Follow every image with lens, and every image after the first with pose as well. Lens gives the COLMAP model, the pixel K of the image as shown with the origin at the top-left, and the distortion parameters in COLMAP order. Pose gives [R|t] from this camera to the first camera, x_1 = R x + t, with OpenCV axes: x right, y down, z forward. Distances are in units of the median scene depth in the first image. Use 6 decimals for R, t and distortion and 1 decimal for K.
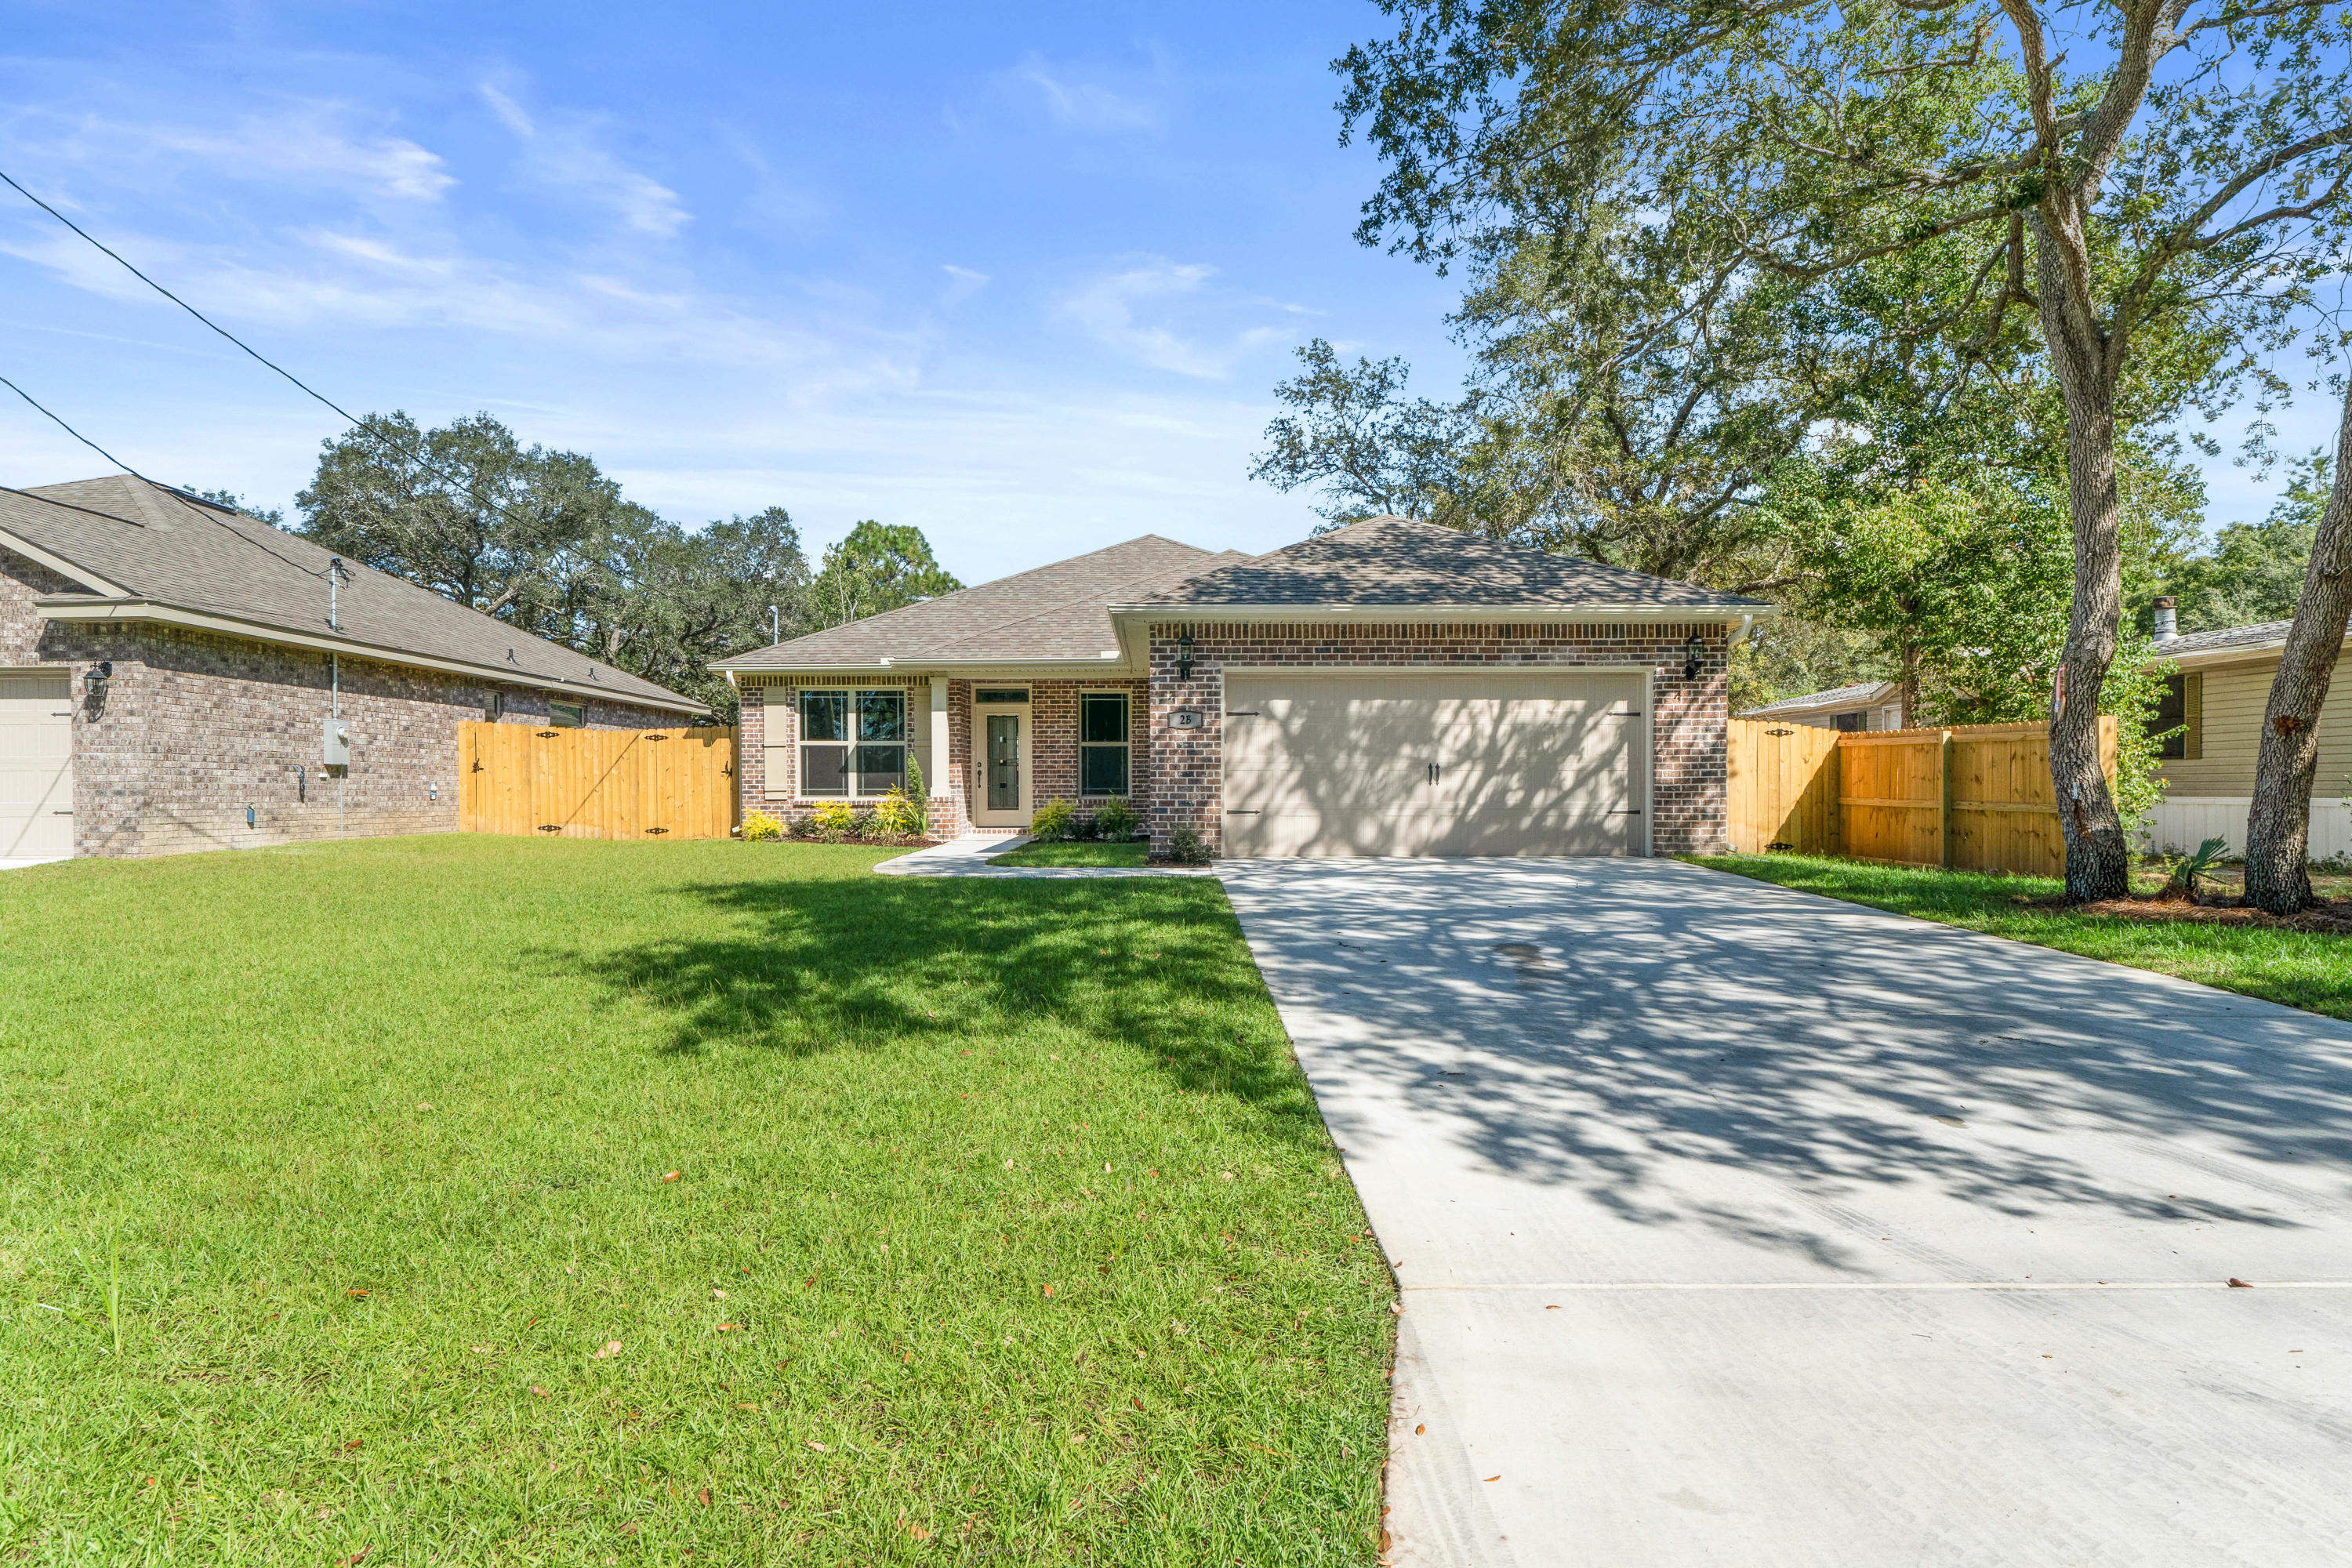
lens RADIAL K [[1245.2, 0, 1171.0], [0, 1245.2, 835.8], [0, 0, 1]] dist [-0.005150, -0.000453]
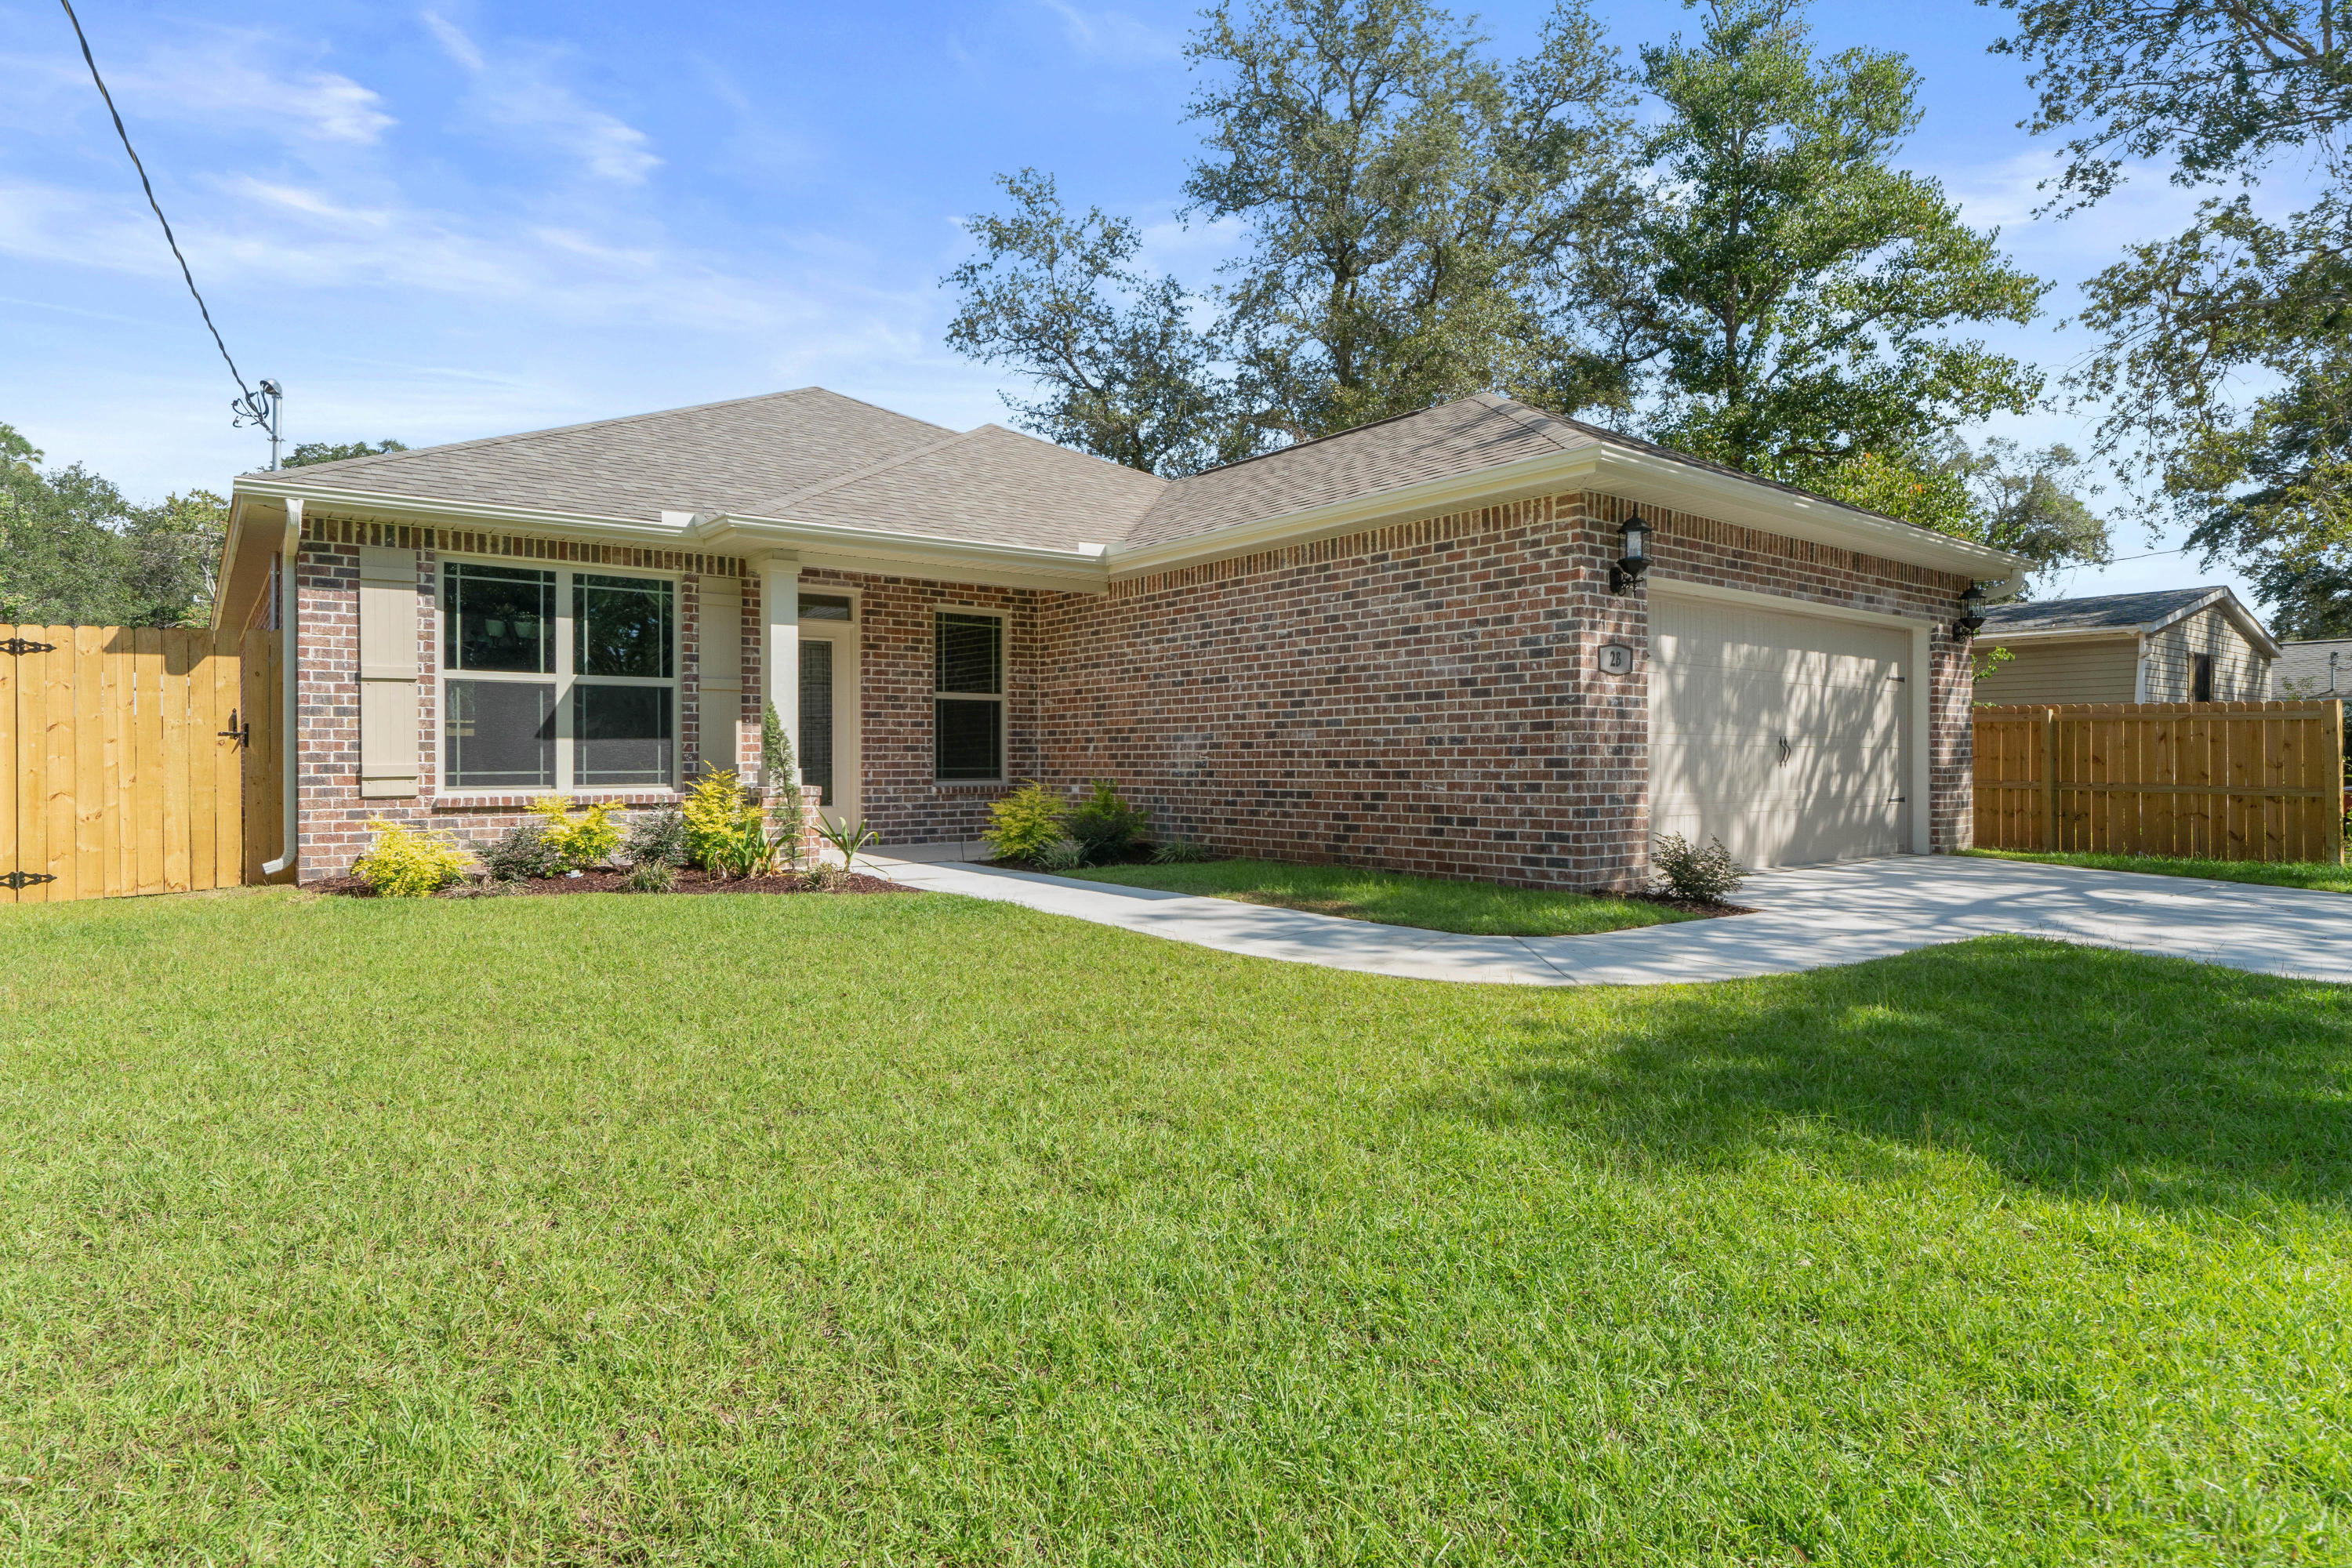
lens RADIAL K [[1258.5, 0, 1176.0], [0, 1258.5, 784.0], [0, 0, 1]] dist [-0.024158, -0.000274]
pose [[0.786951, -0.011335, 0.616912, -0.372107], [0.022130, 0.999706, -0.009862, -0.022993], [-0.616619, 0.021413, 0.786971, 0.467087]]
